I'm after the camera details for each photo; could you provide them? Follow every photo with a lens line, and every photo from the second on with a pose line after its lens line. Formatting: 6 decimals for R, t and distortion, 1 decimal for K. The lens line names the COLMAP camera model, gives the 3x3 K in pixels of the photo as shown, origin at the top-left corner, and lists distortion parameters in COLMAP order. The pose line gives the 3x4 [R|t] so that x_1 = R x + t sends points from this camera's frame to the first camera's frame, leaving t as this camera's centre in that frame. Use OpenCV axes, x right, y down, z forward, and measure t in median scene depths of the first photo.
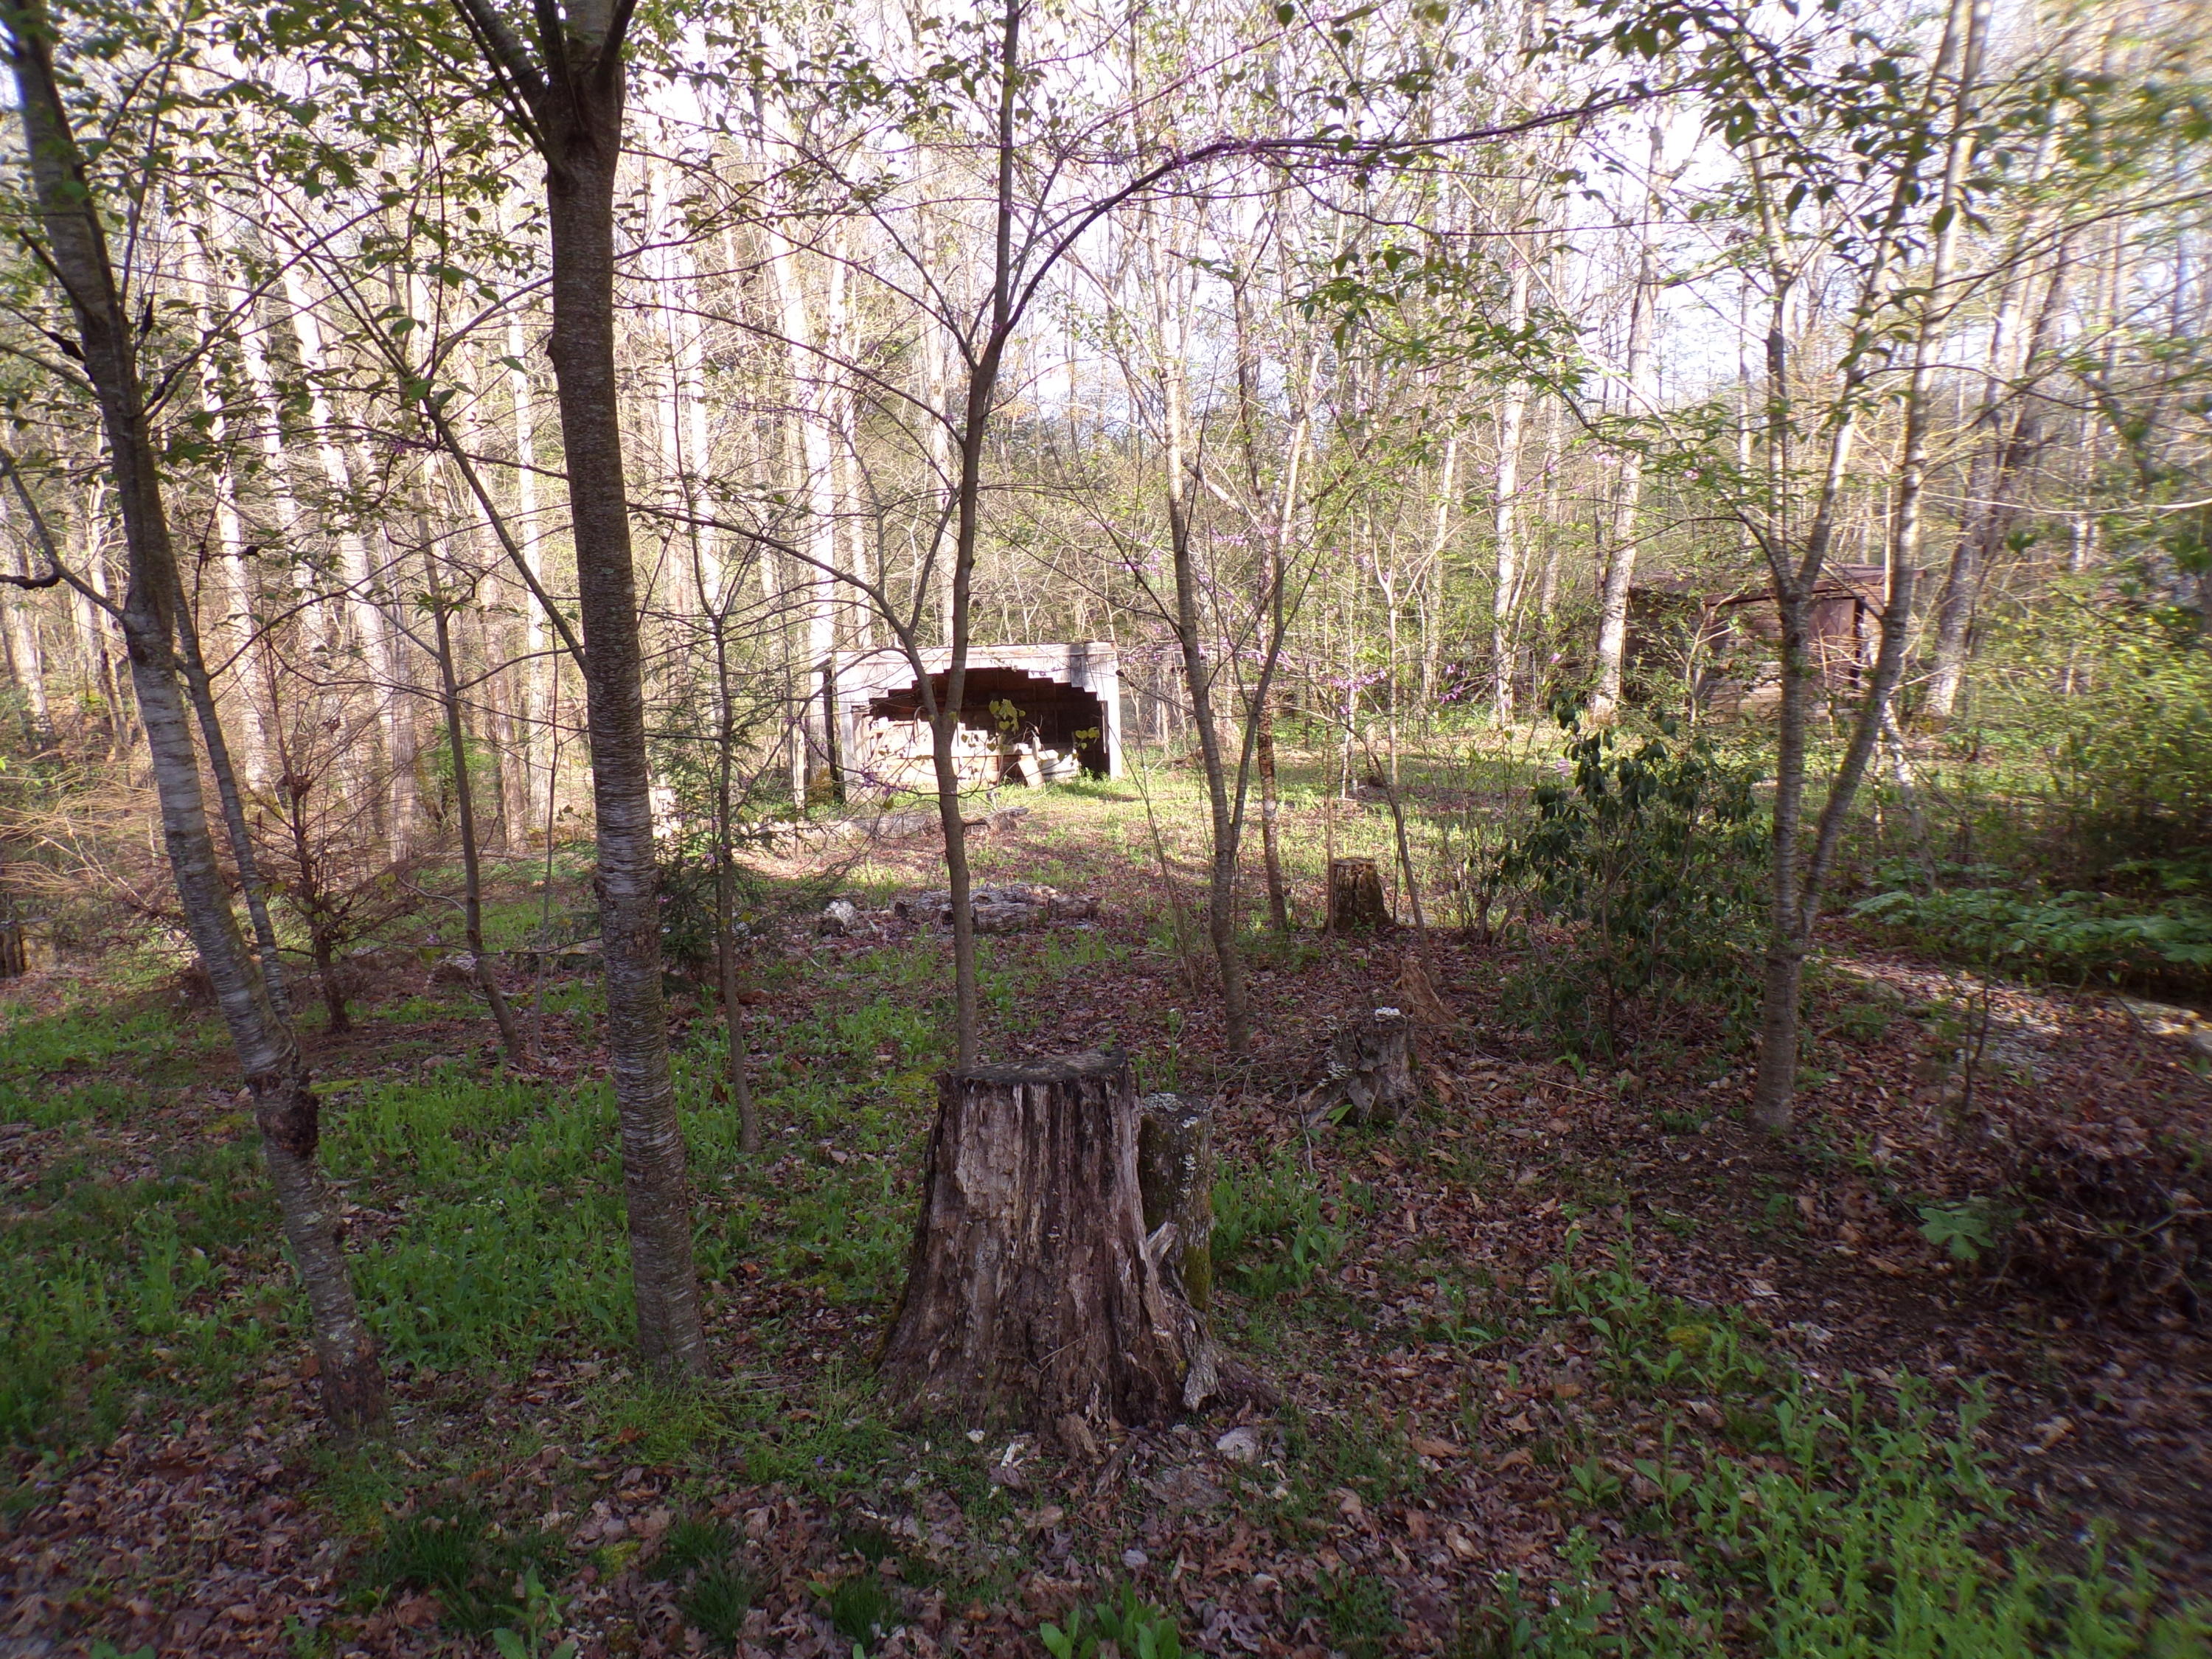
lens RADIAL K [[1489.7, 0, 1100.5], [0, 1489.7, 830.0], [0, 0, 1]] dist [-0.026829, 0.019563]
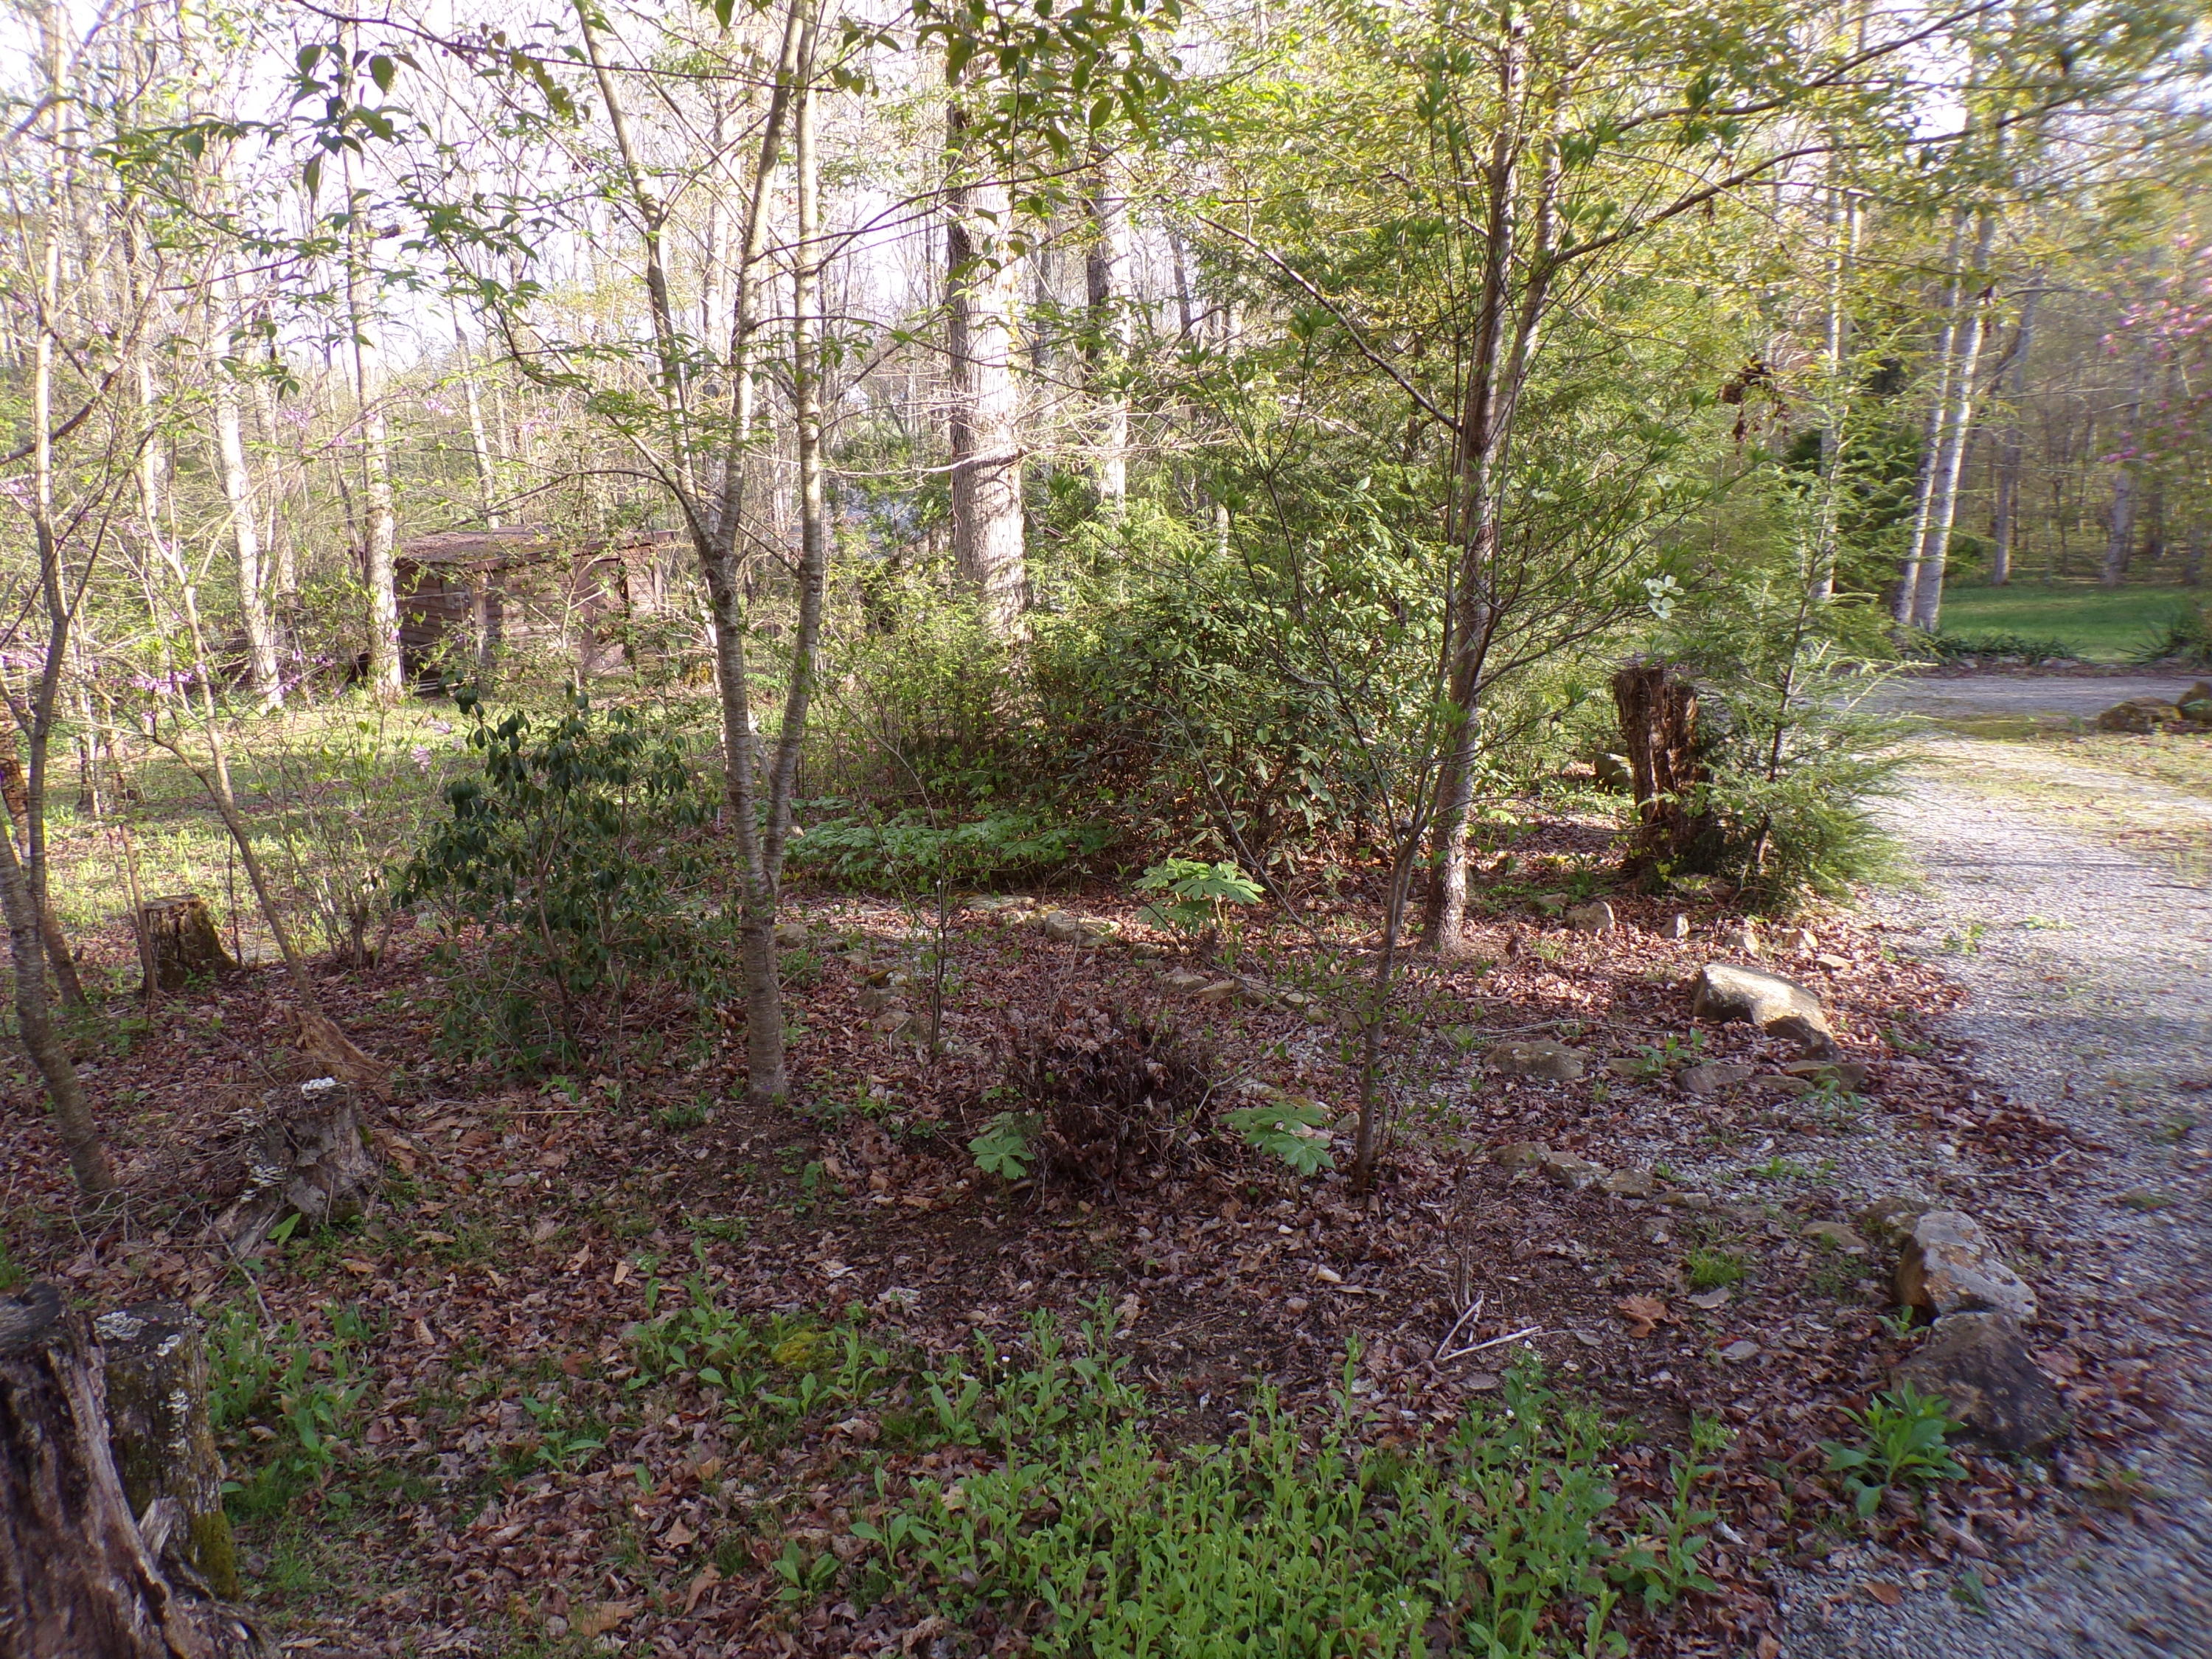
lens RADIAL K [[1489.7, 0, 1113.1], [0, 1489.7, 831.2], [0, 0, 1]] dist [-0.026829, 0.019563]
pose [[0.702748, -0.154313, 0.694502, -0.043792], [0.138571, 0.987186, 0.079129, -0.018914], [-0.697813, 0.040630, 0.715127, 0.129958]]
